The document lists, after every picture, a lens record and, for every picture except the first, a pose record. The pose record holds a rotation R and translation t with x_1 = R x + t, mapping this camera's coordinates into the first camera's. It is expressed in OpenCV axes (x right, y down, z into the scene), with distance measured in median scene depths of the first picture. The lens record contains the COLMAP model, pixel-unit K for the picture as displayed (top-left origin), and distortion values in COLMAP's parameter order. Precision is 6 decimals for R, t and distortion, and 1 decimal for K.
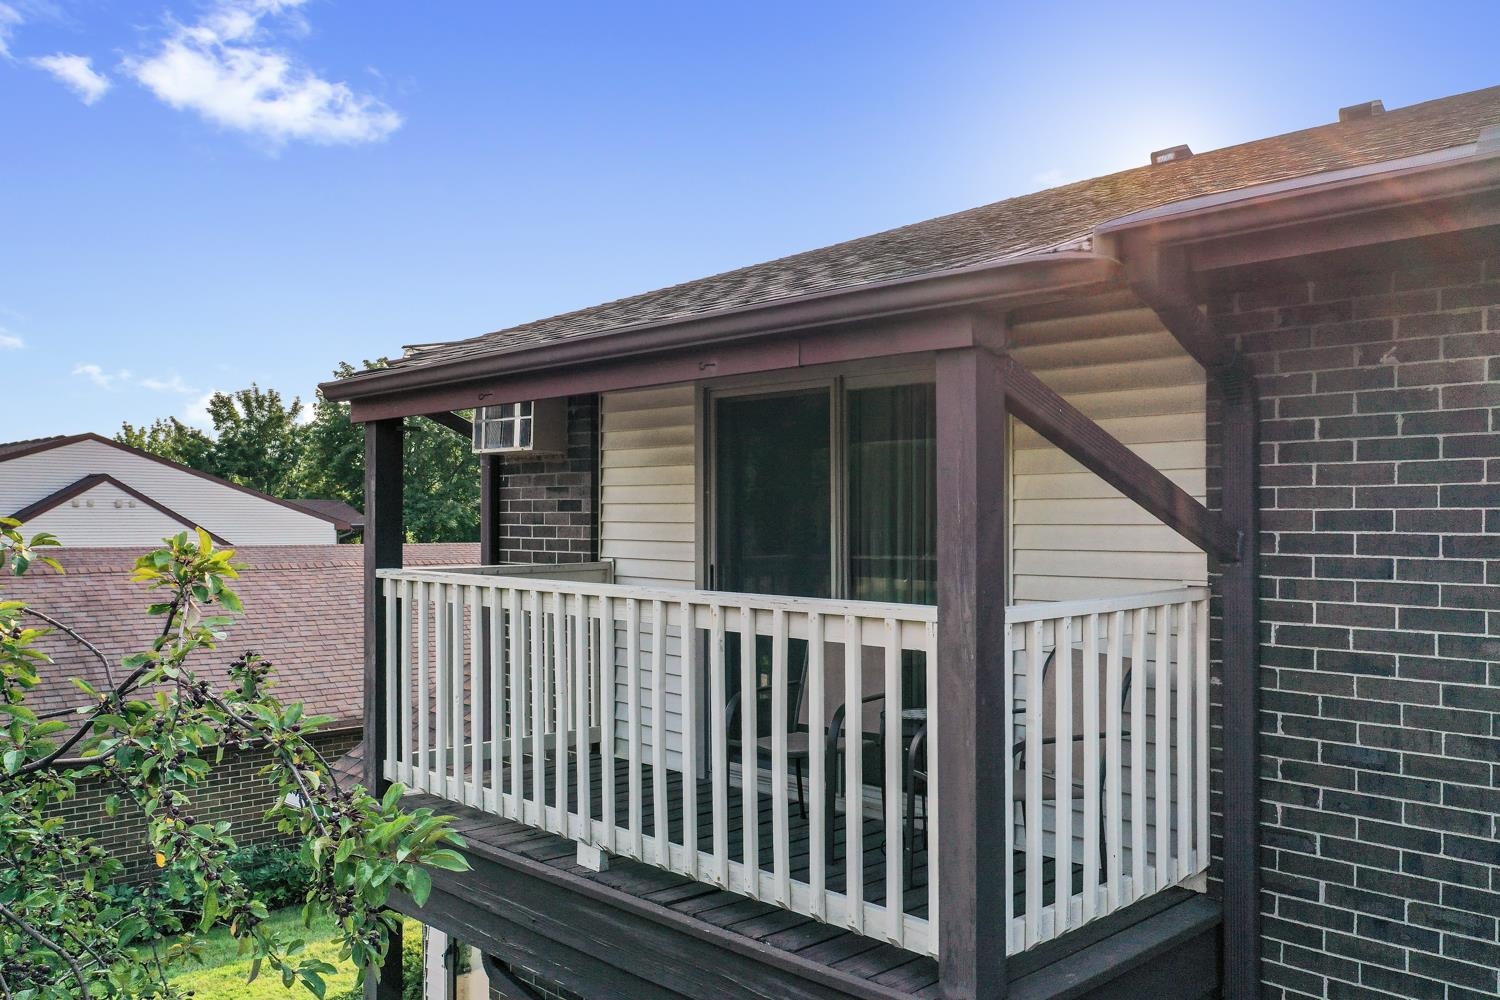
lens RADIAL K [[1203.2, 0, 750.0], [0, 1203.2, 500.0], [0, 0, 1]] dist [0.005472, 0.011373]
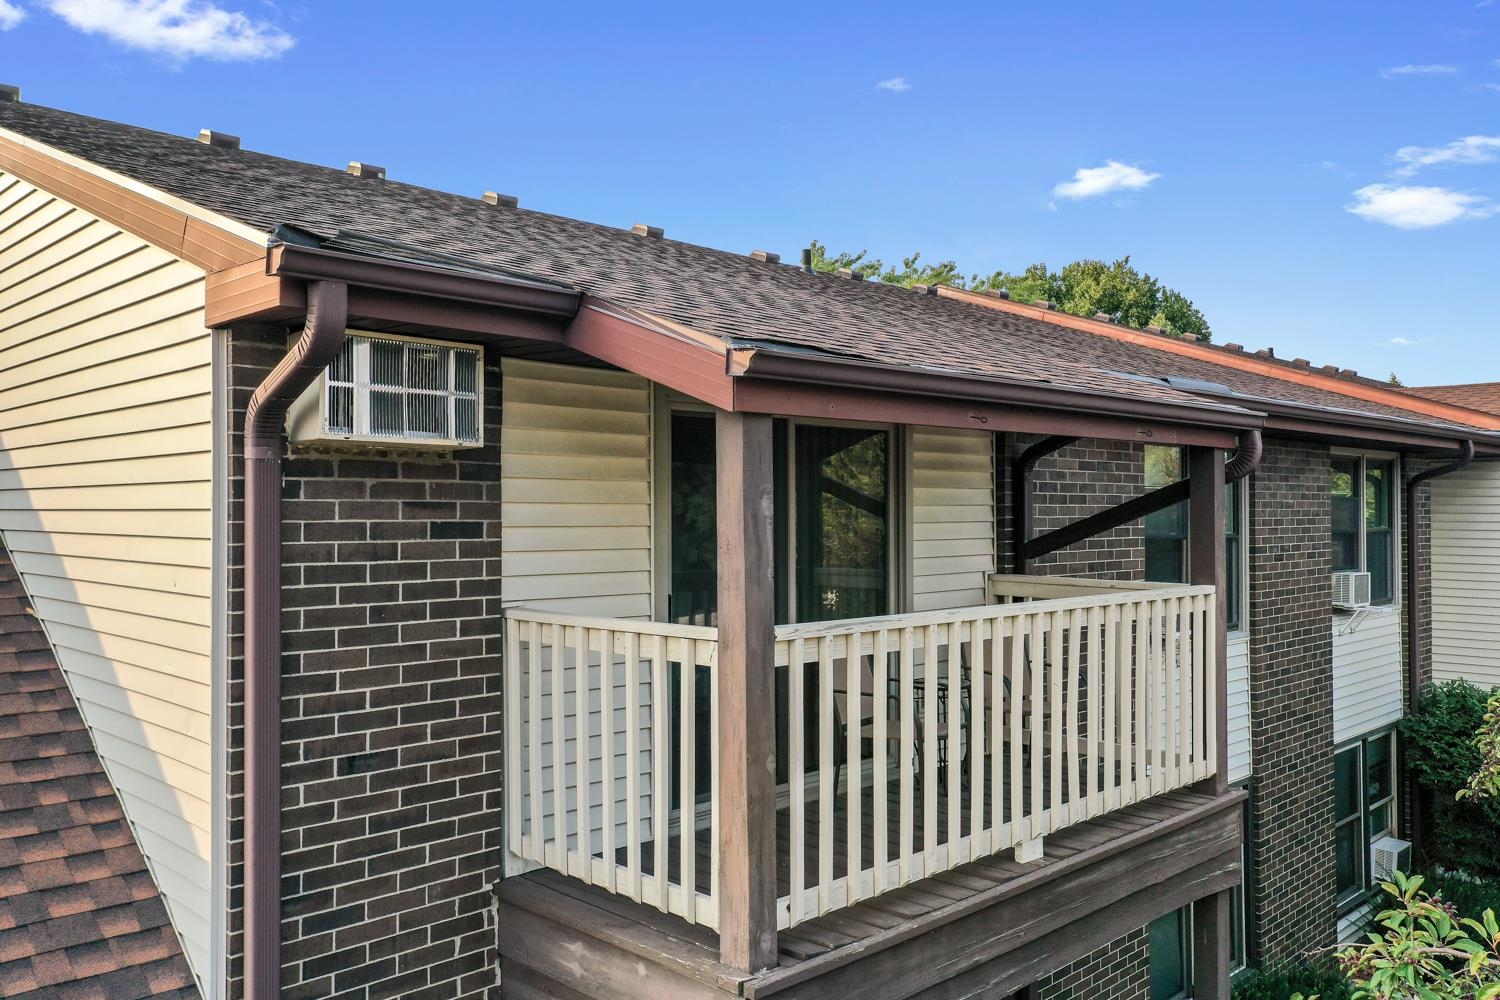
lens RADIAL K [[1203.2, 0, 750.0], [0, 1203.2, 500.0], [0, 0, 1]] dist [0.005472, 0.011373]
pose [[-0.017504, 0.014829, 0.999737, -1.343700], [-0.007767, 0.999858, -0.014966, -0.005910], [-0.999817, -0.008027, -0.017387, 1.391786]]
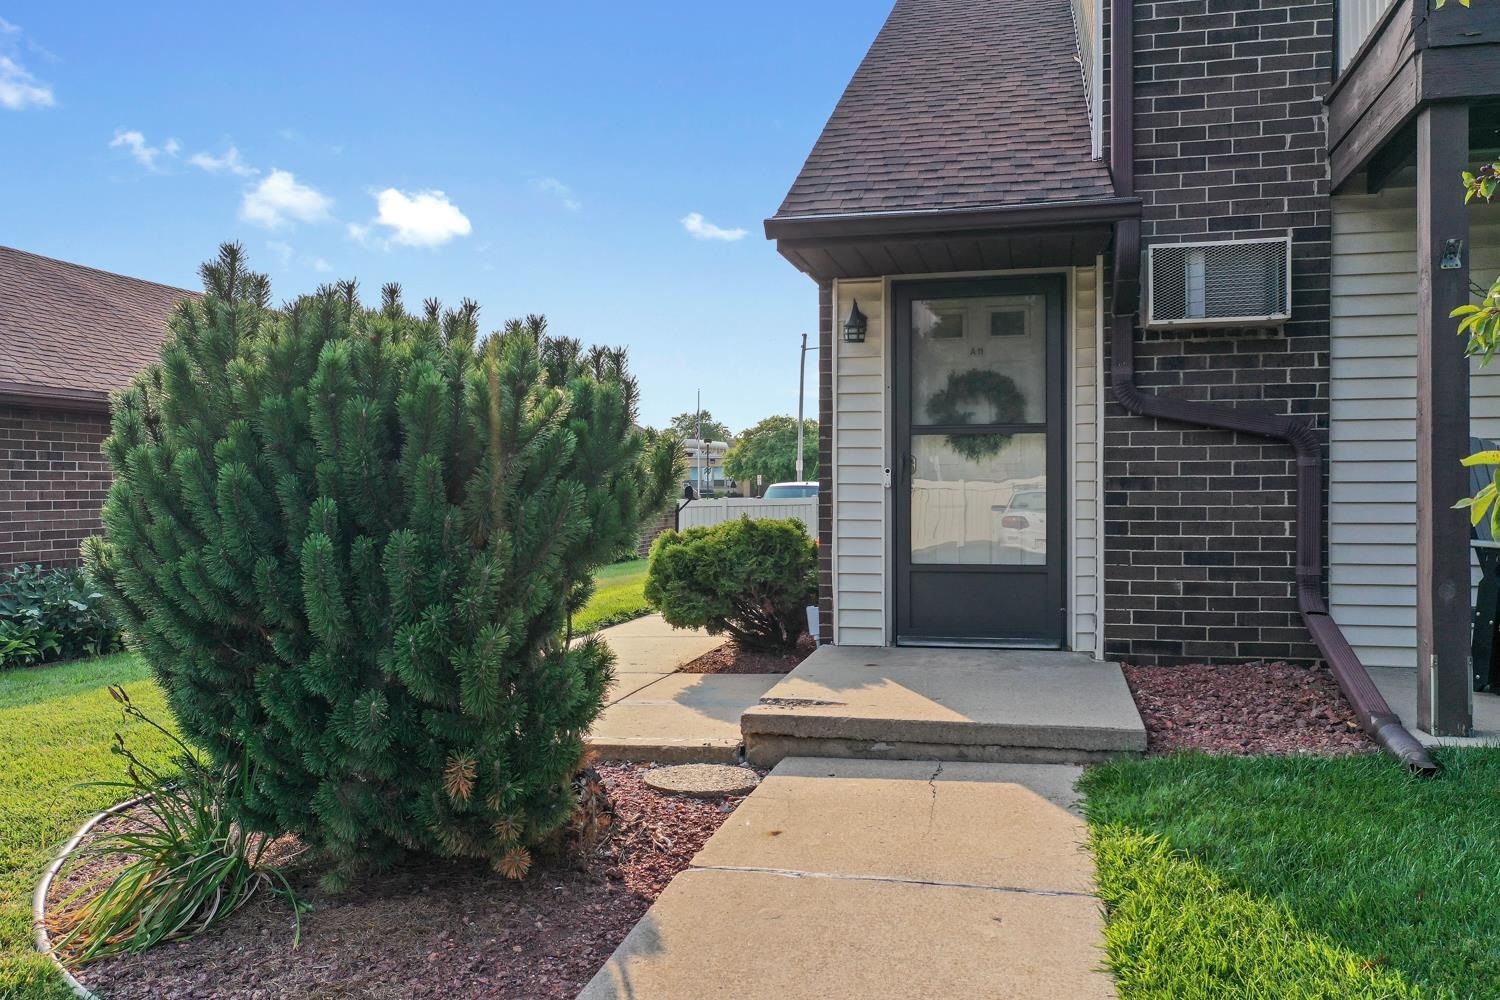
lens RADIAL K [[1203.2, 0, 750.0], [0, 1203.2, 500.0], [0, 0, 1]] dist [0.005472, 0.011373]
pose [[0.841080, 0.003961, 0.540896, -1.505510], [-0.011188, 0.999887, 0.010075, 0.787280], [-0.540794, -0.014526, 0.841029, 0.800050]]
